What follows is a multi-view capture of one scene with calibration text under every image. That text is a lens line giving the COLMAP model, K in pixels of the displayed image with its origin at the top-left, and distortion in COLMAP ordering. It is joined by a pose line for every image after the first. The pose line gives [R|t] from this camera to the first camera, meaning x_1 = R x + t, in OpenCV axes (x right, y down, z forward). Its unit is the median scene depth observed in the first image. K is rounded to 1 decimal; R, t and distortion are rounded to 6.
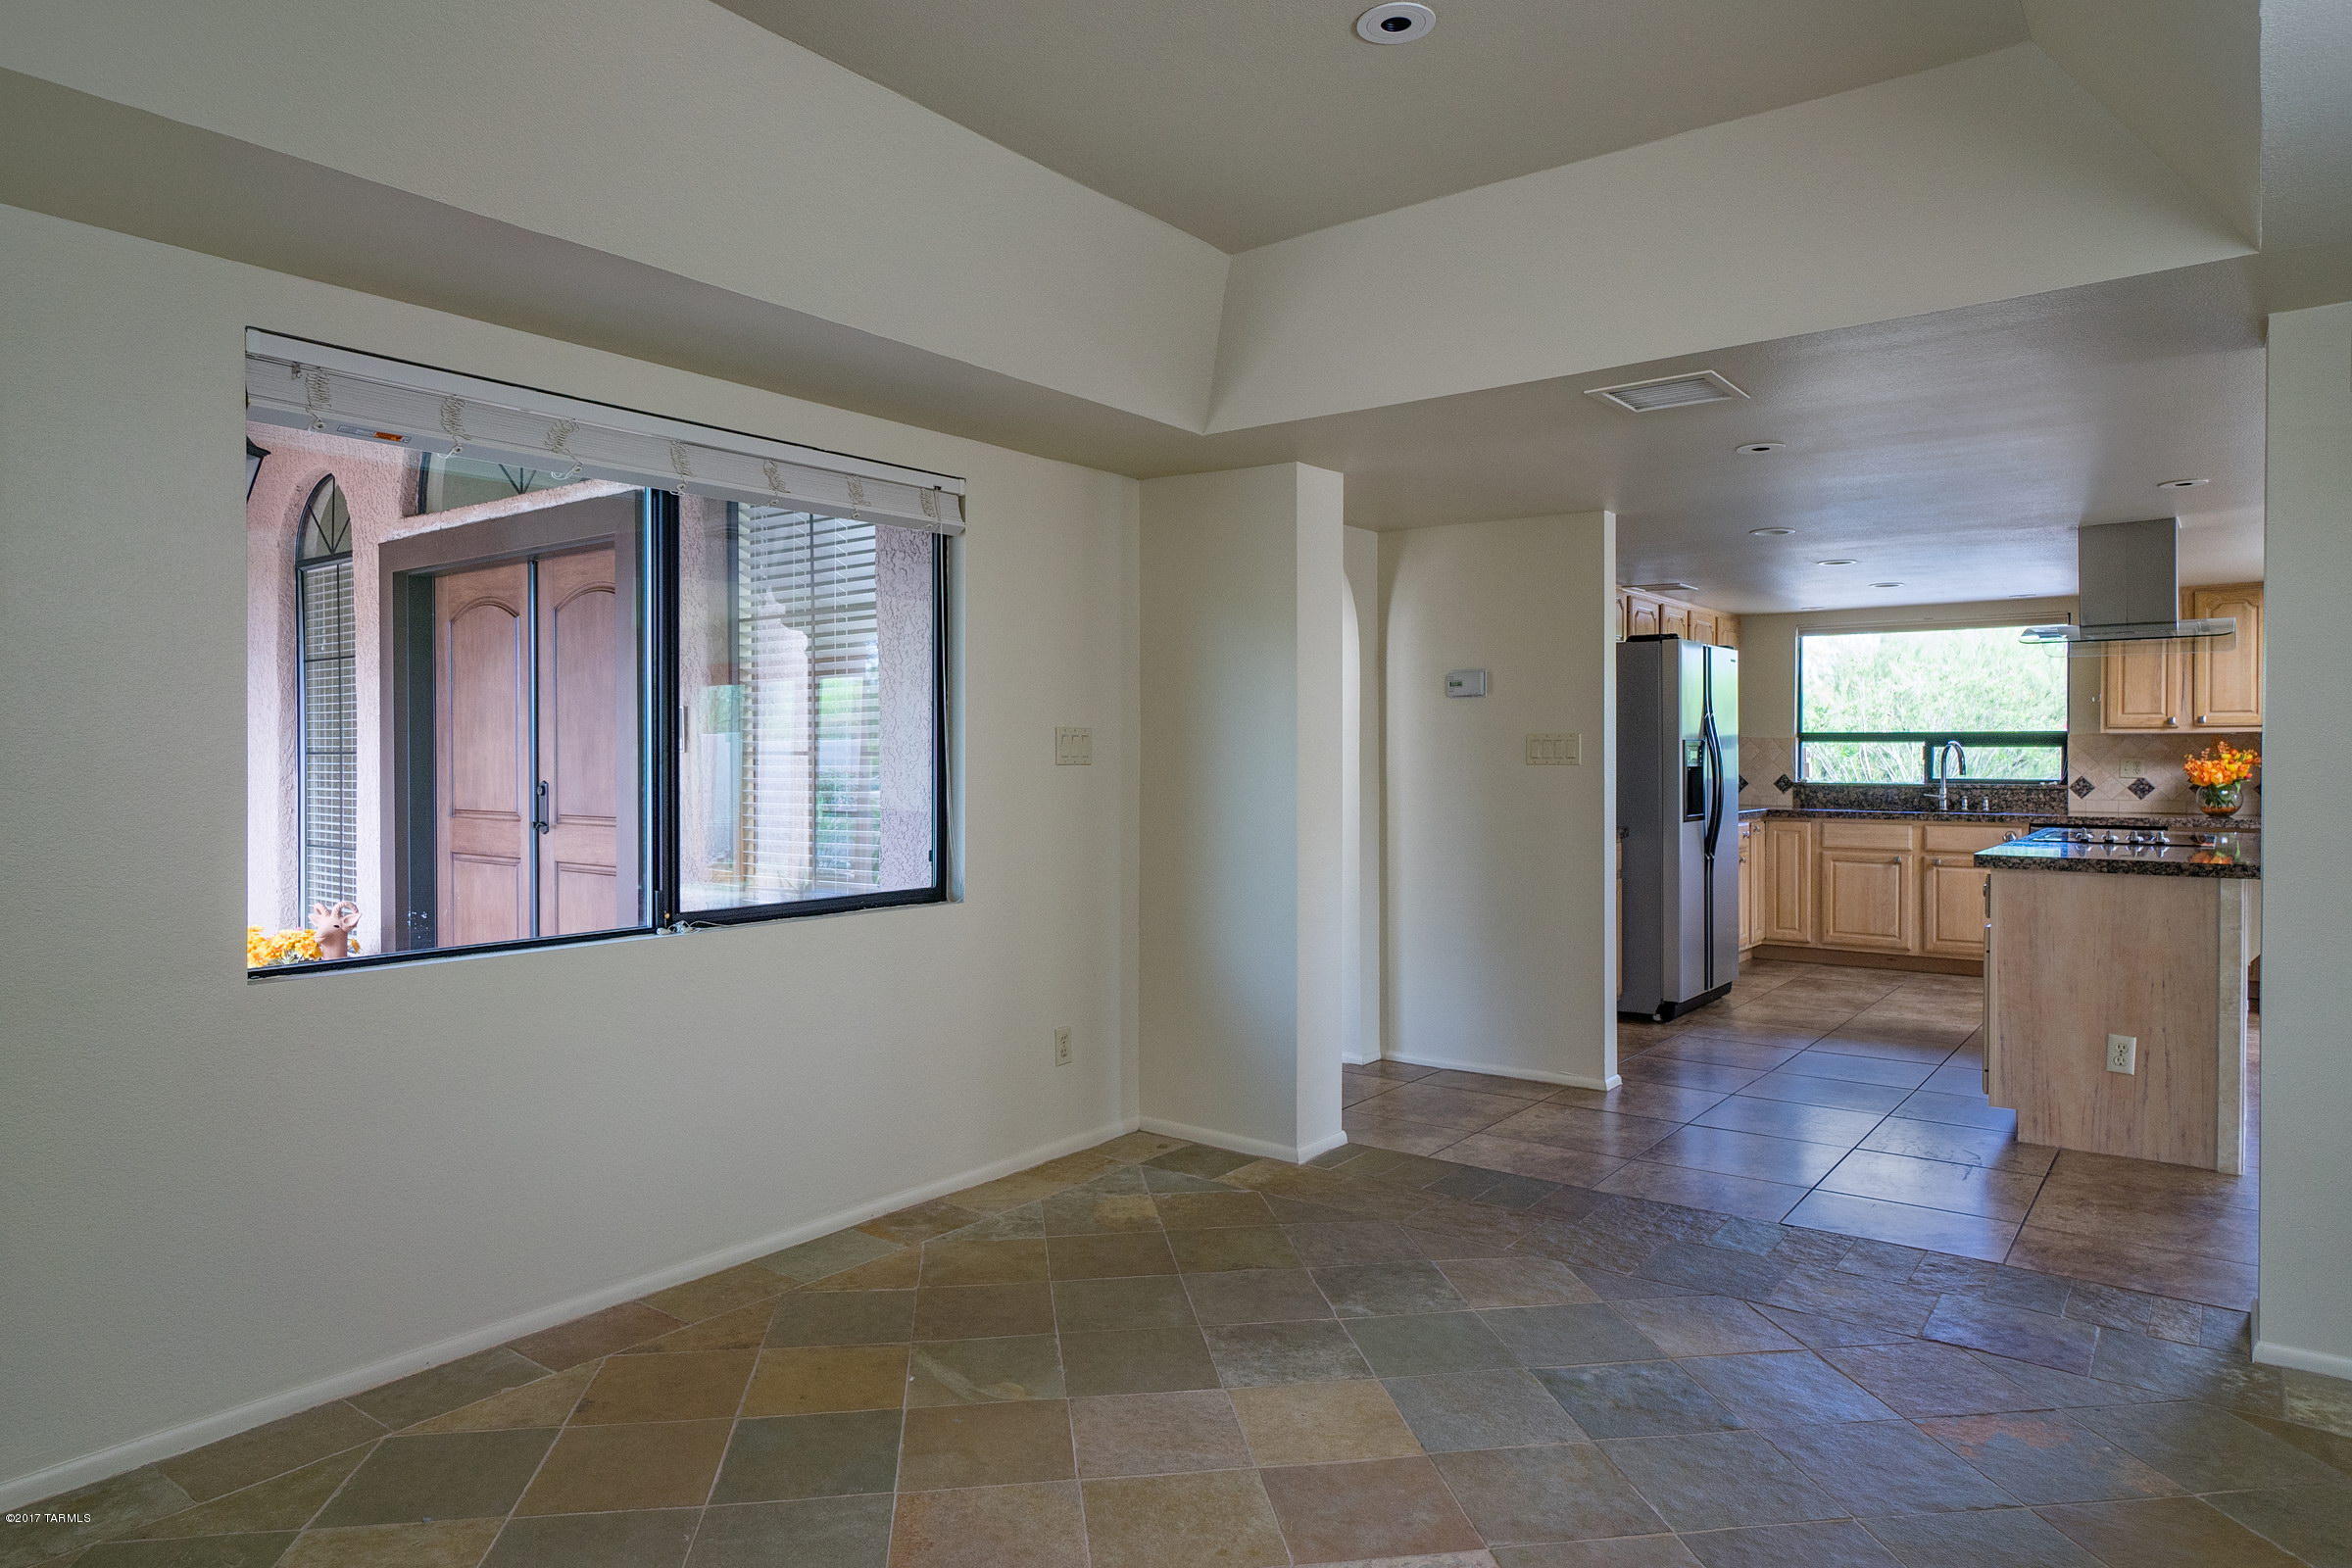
lens RADIAL K [[1411.6, 0, 1169.7], [0, 1411.6, 771.8], [0, 0, 1]] dist [-0.011135, 0.002553]
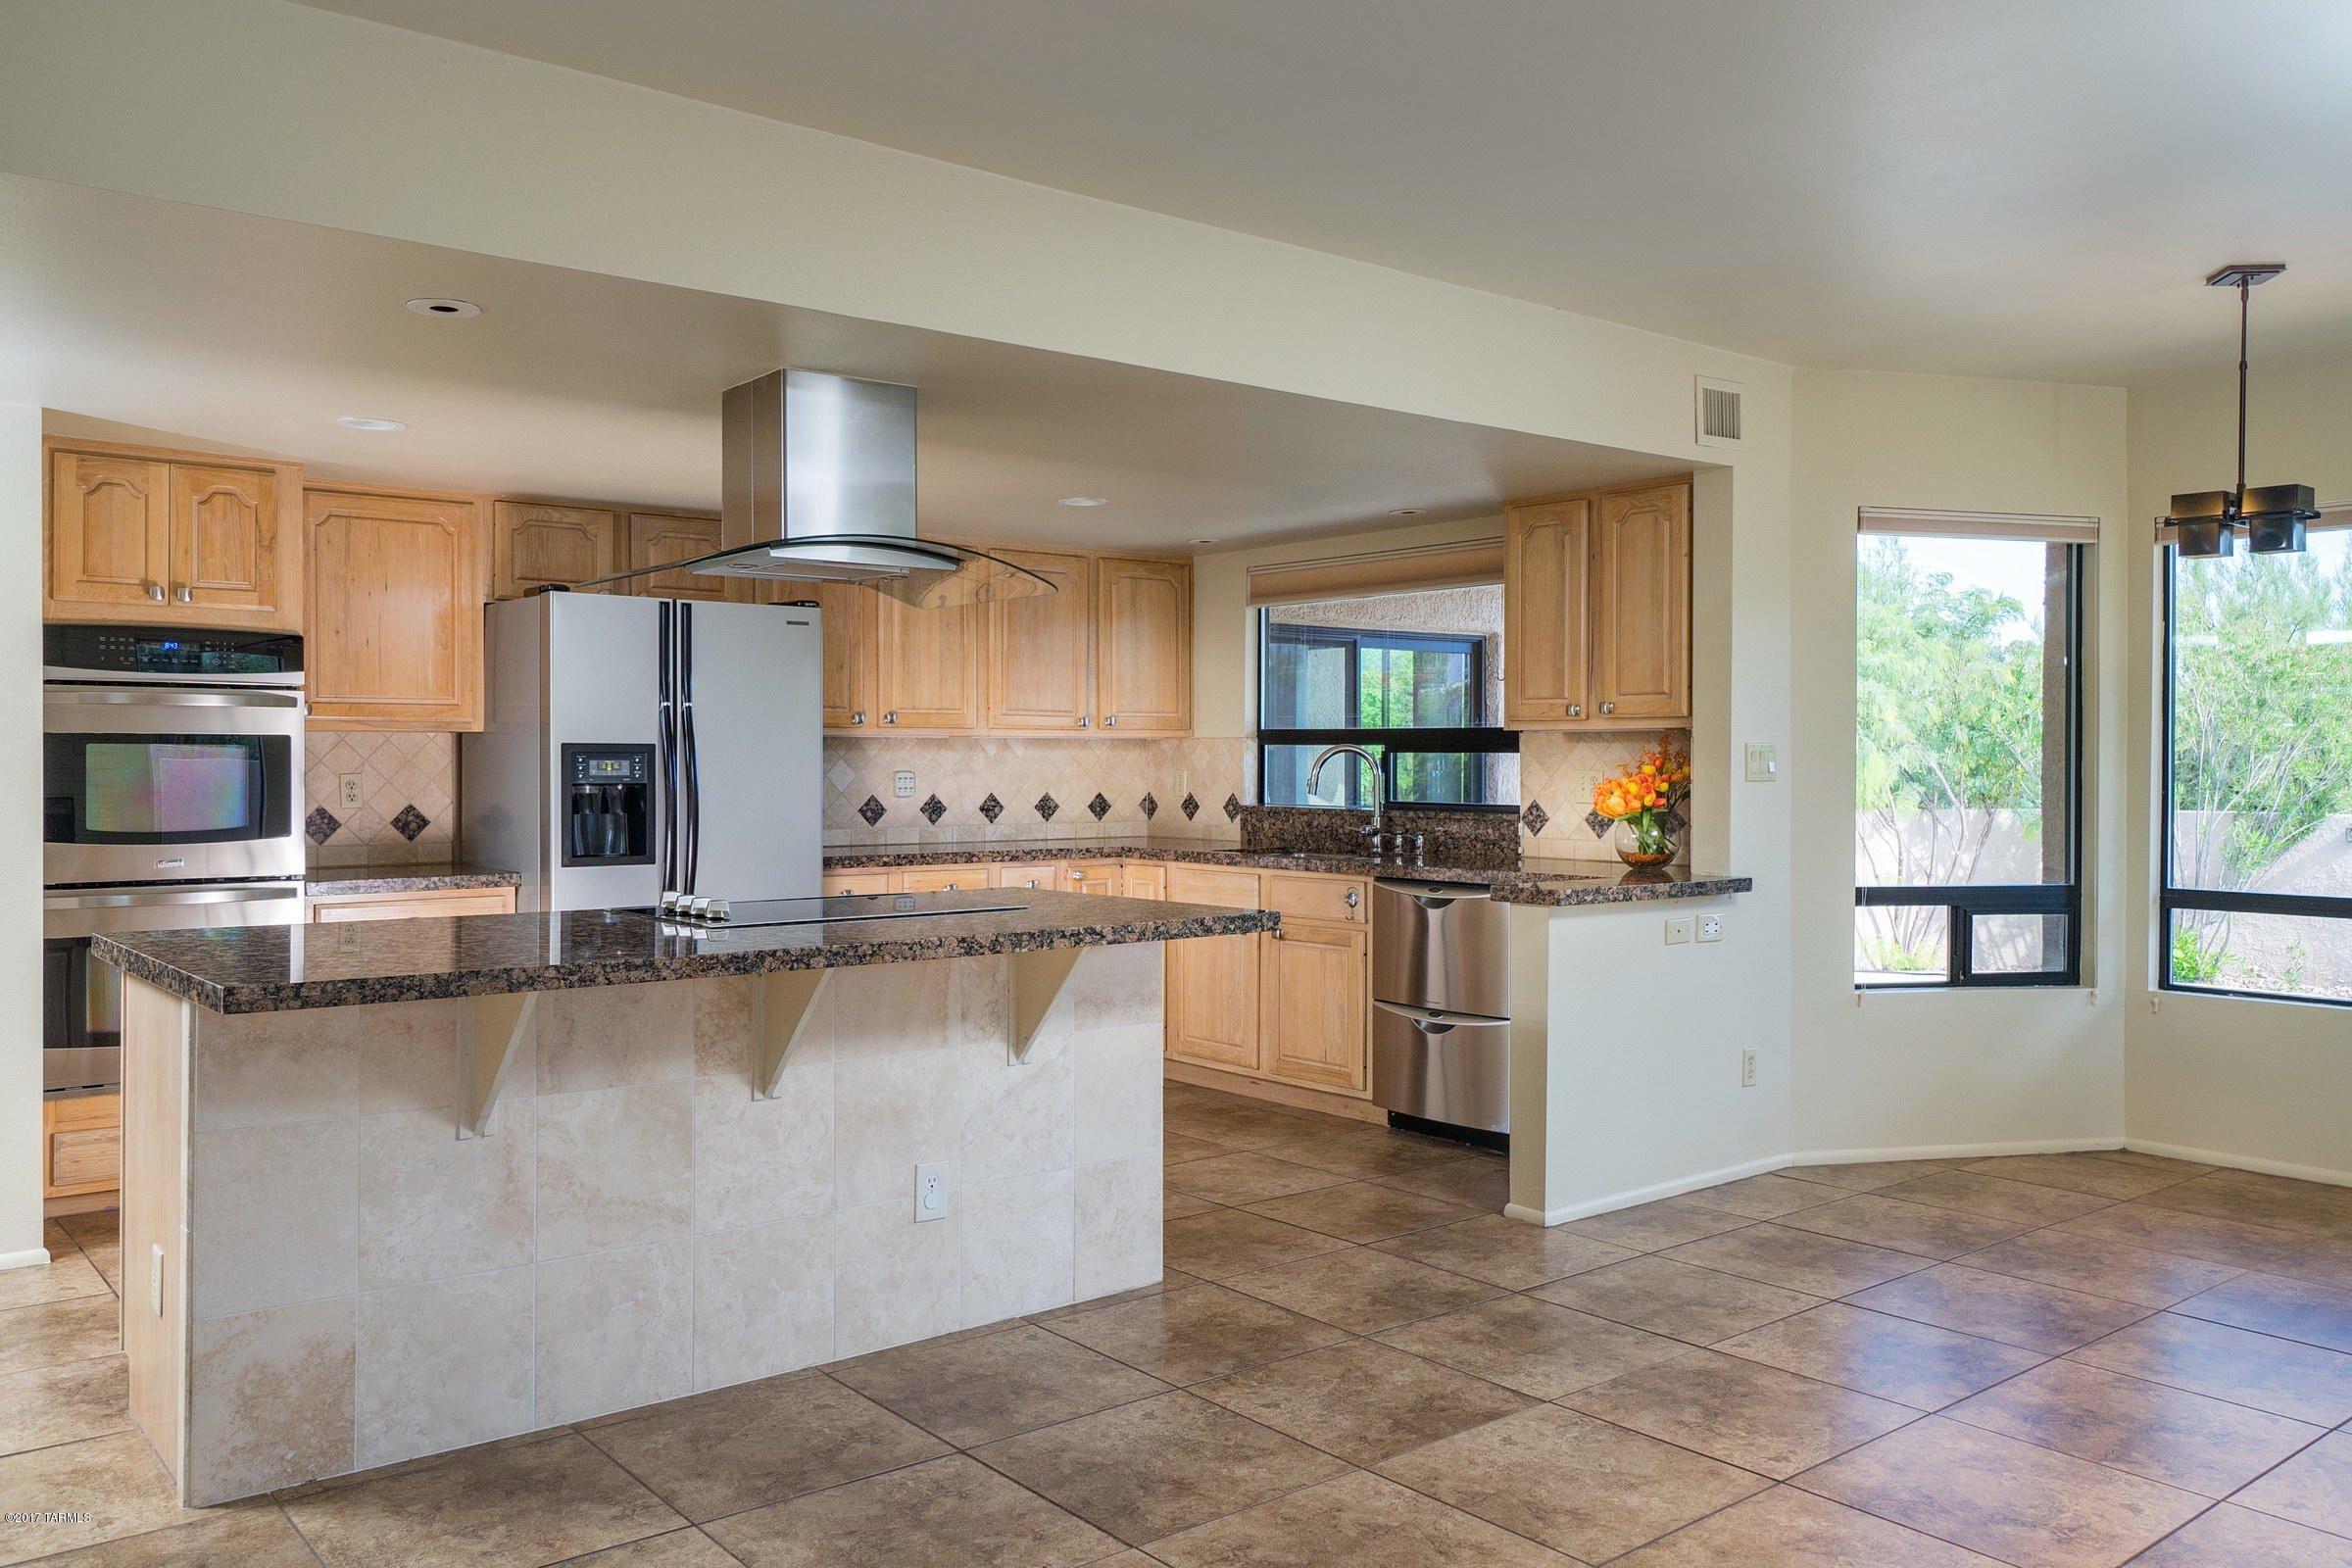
lens RADIAL K [[1798.2, 0, 1219.4], [0, 1798.2, 769.4], [0, 0, 1]] dist [-0.019006, 0.003111]
pose [[0.980084, 0.002693, -0.198567, 0.654006], [-0.003818, 0.999979, -0.005285, -0.005441], [0.198548, 0.005937, 0.980073, 0.190499]]
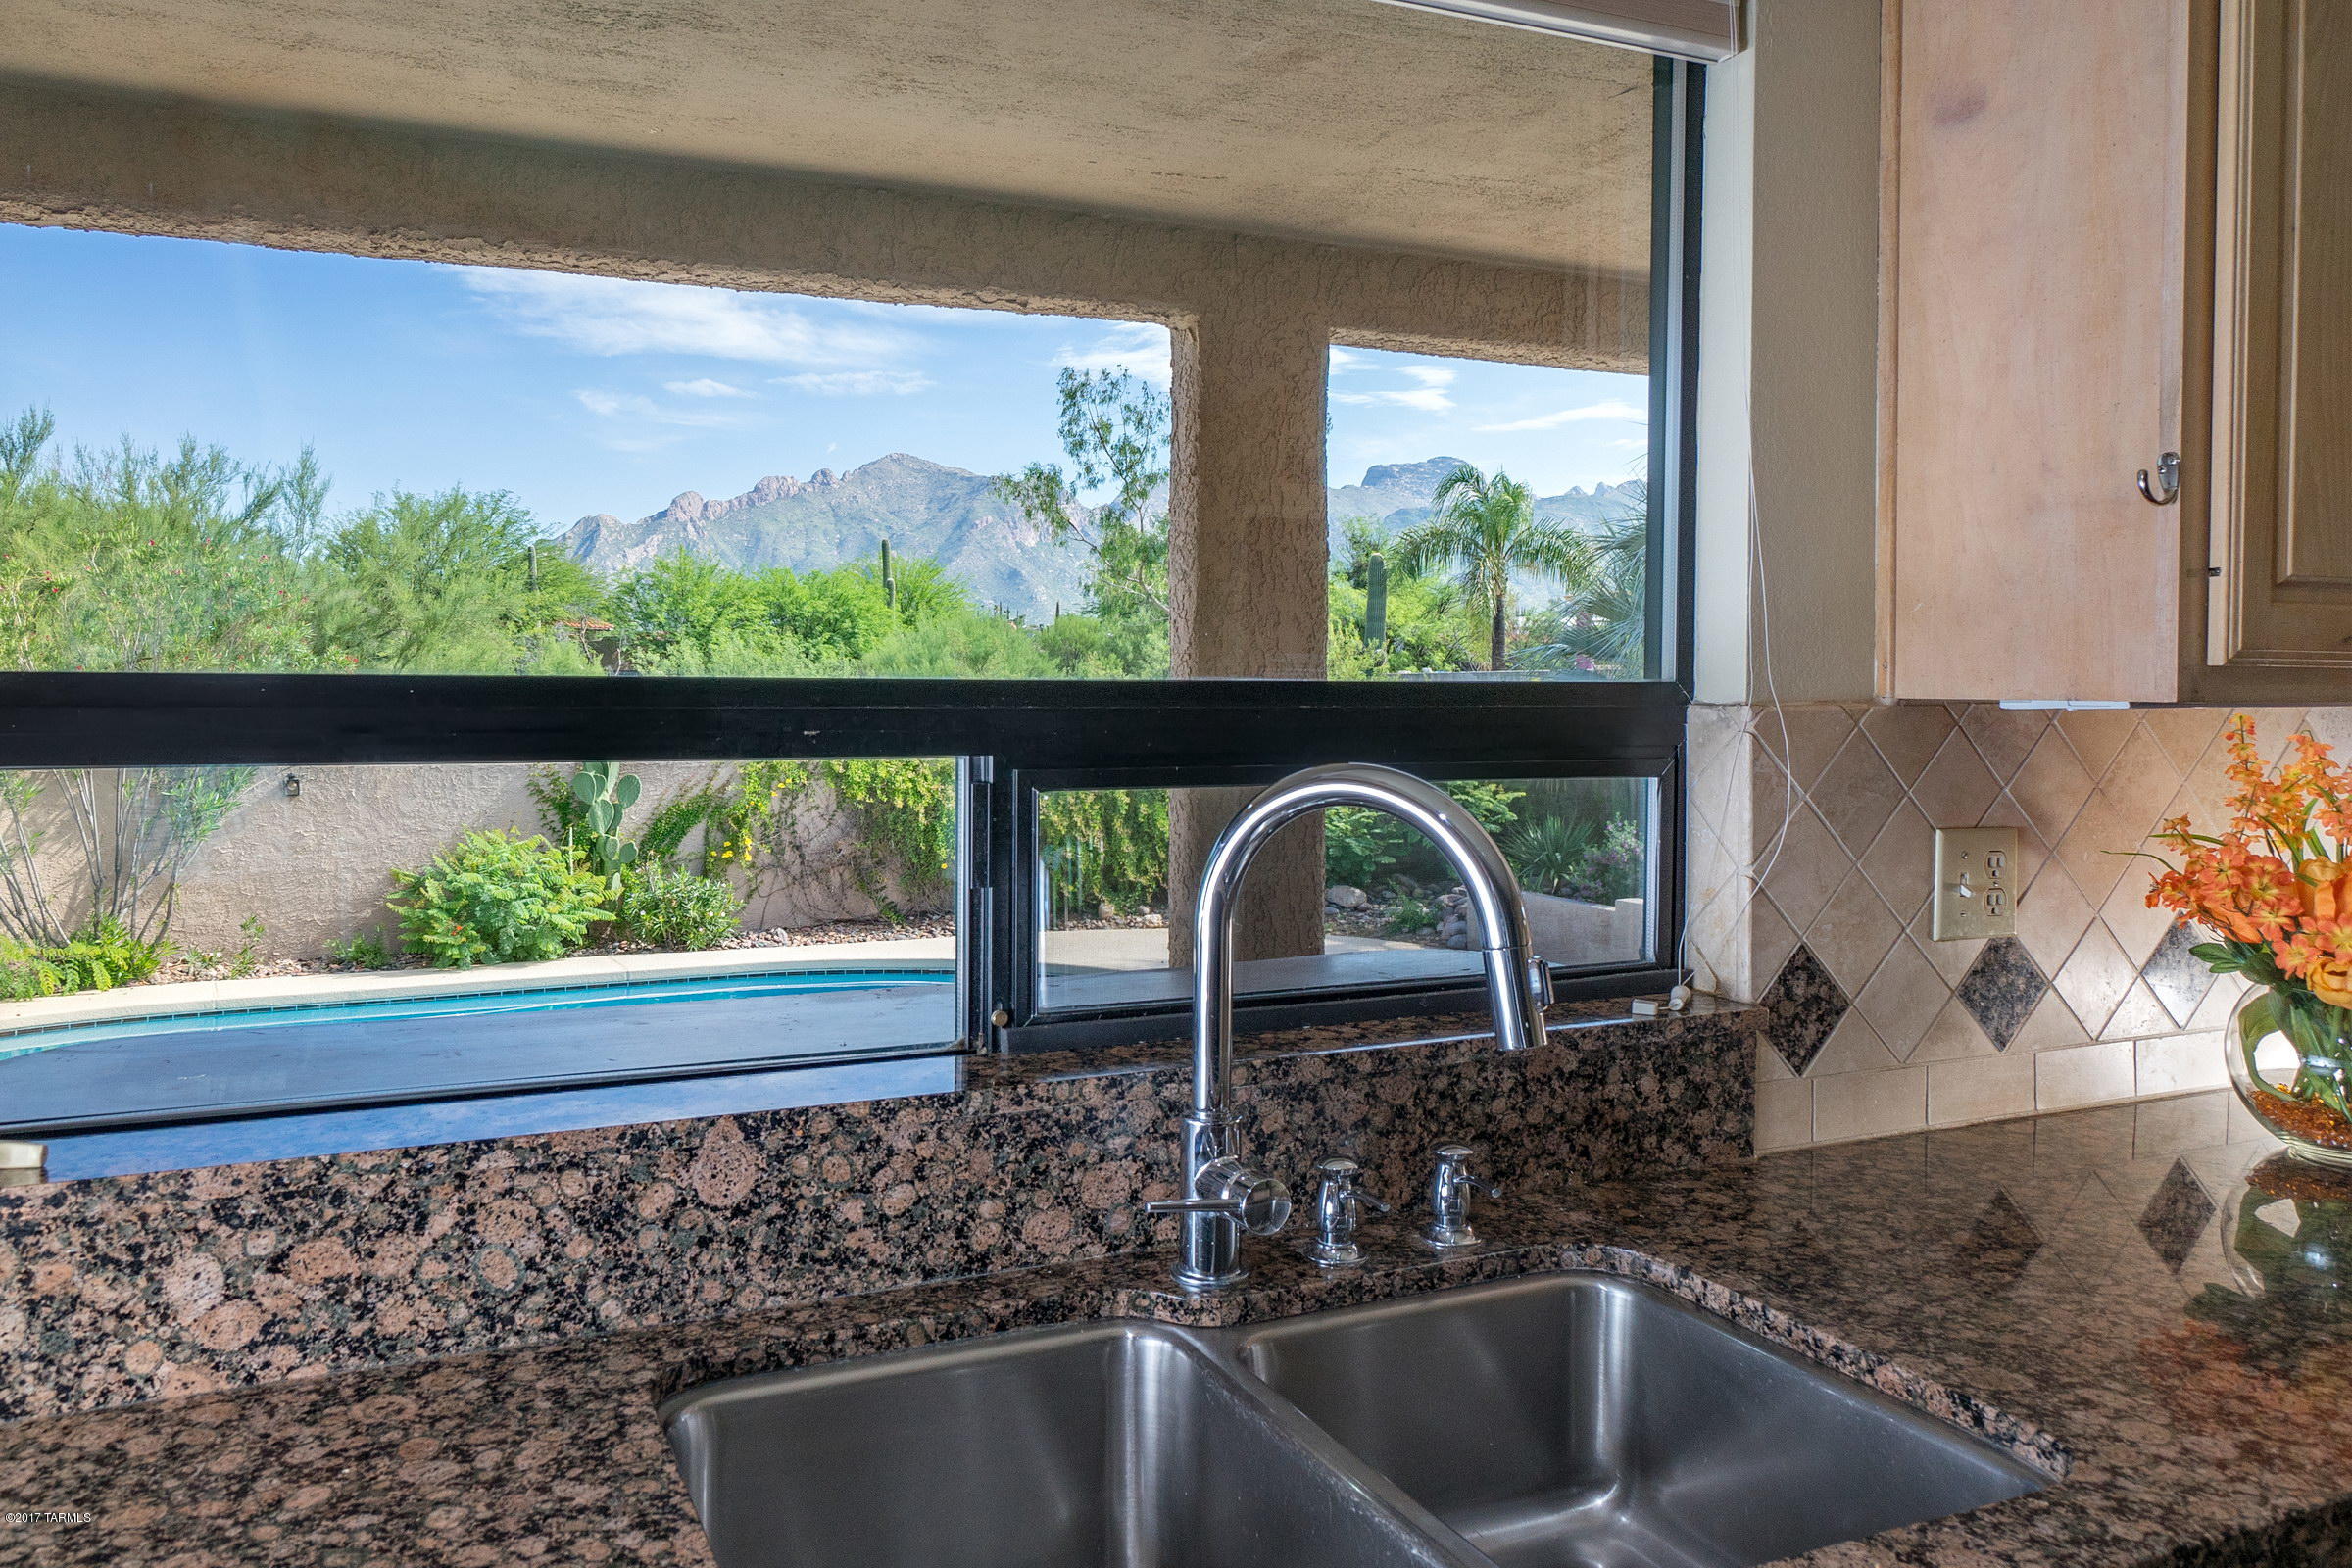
lens RADIAL K [[1686.7, 0, 1110.3], [0, 1686.7, 723.0], [0, 0, 1]] dist [0.014307, -0.004738]
pose [[0.477465, -0.018368, 0.878459, 0.416746], [0.012536, 0.999822, 0.014092, -0.027241], [-0.878561, 0.004285, 0.477611, 0.952325]]
